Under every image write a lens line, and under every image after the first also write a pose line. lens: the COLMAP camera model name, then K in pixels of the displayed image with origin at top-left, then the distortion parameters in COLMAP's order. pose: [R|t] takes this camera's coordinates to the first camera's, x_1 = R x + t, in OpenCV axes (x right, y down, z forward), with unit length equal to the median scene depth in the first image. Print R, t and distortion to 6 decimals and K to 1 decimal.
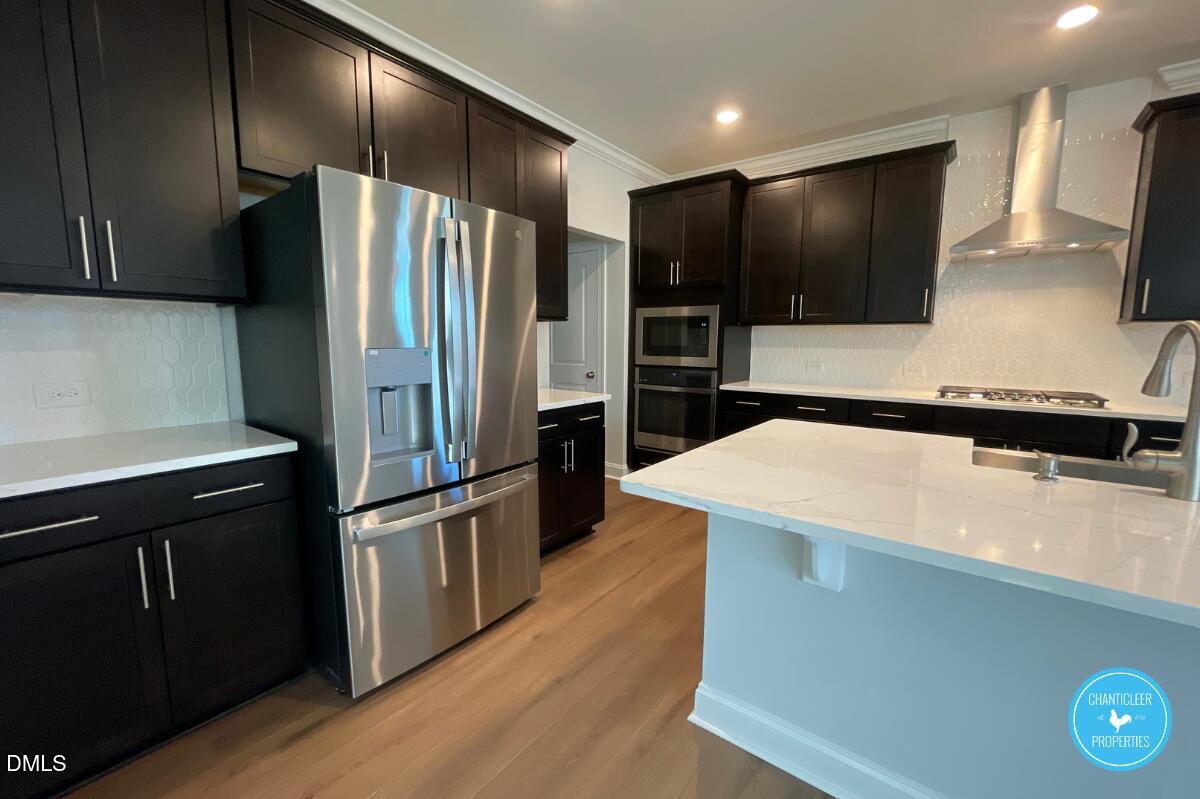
lens RADIAL K [[483.5, 0, 605.3], [0, 483.5, 398.6], [0, 0, 1]] dist [-0.016851, 0.005538]
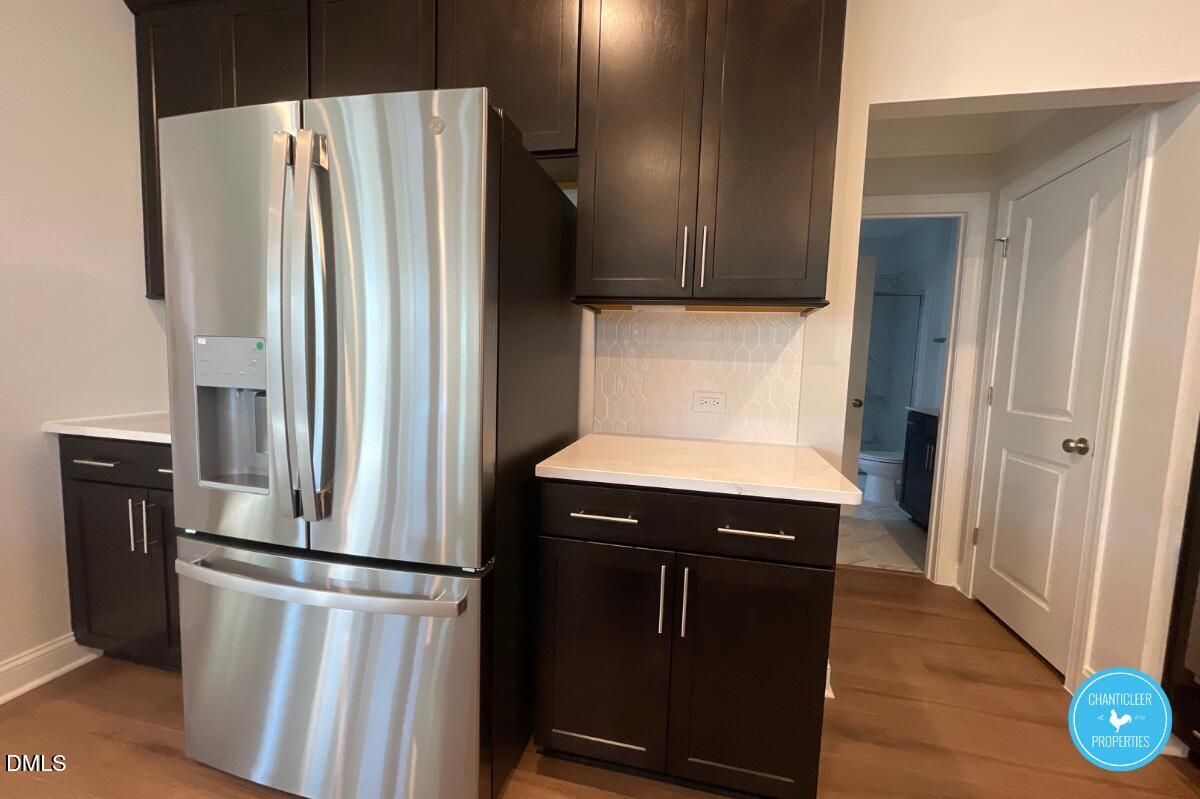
lens RADIAL K [[483.5, 0, 605.3], [0, 483.5, 398.6], [0, 0, 1]] dist [-0.016851, 0.005538]
pose [[0.413486, 0.084369, -0.906593, 0.223726], [-0.142632, 0.989407, 0.027023, -0.053429], [0.899269, 0.118136, 0.421140, 0.574192]]
